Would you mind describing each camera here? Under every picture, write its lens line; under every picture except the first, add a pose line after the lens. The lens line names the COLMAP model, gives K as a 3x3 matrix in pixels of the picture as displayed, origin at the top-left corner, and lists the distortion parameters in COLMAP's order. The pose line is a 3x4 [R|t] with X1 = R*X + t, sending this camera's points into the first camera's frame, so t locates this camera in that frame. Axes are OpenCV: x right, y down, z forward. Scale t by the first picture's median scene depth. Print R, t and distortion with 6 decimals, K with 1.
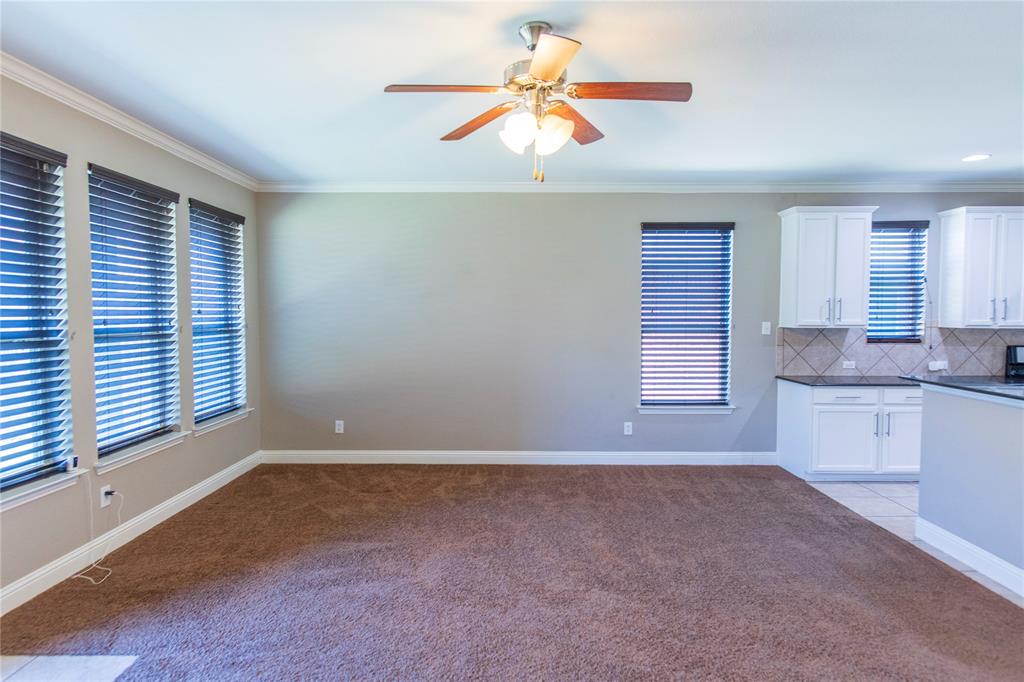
lens RADIAL K [[590.5, 0, 506.0], [0, 590.5, 342.6], [0, 0, 1]] dist [0.000729, 0.001940]
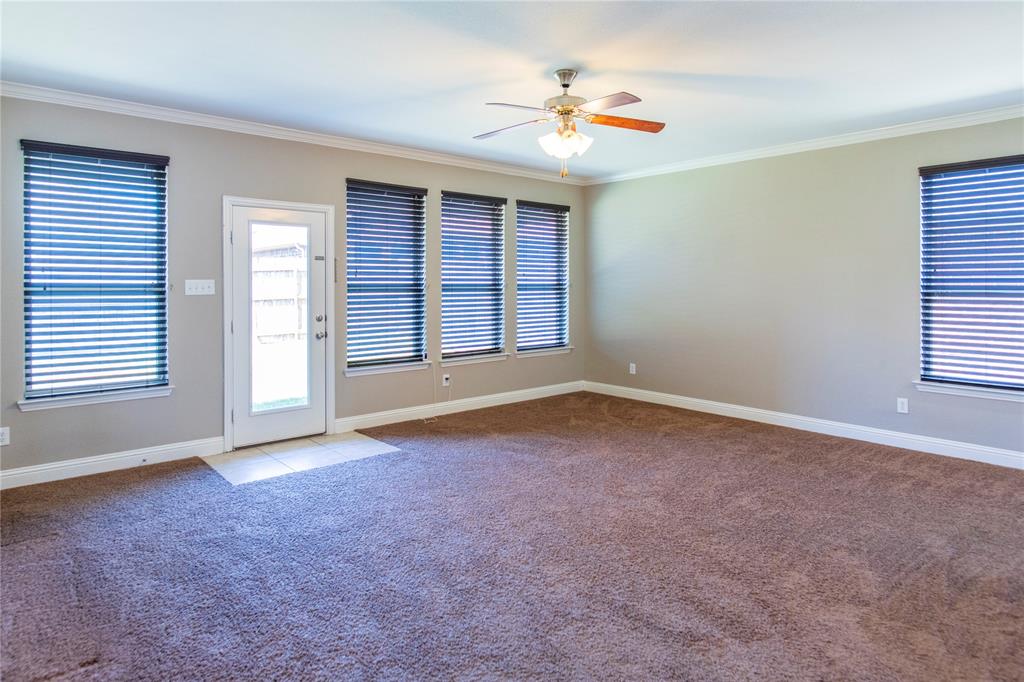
lens RADIAL K [[590.5, 0, 487.7], [0, 590.5, 289.2], [0, 0, 1]] dist [0.000729, 0.001940]
pose [[0.655617, 0.008931, -0.755040, 0.749708], [-0.038608, 0.999019, -0.021708, 0.027773], [0.754106, 0.043383, 0.655319, -0.055813]]
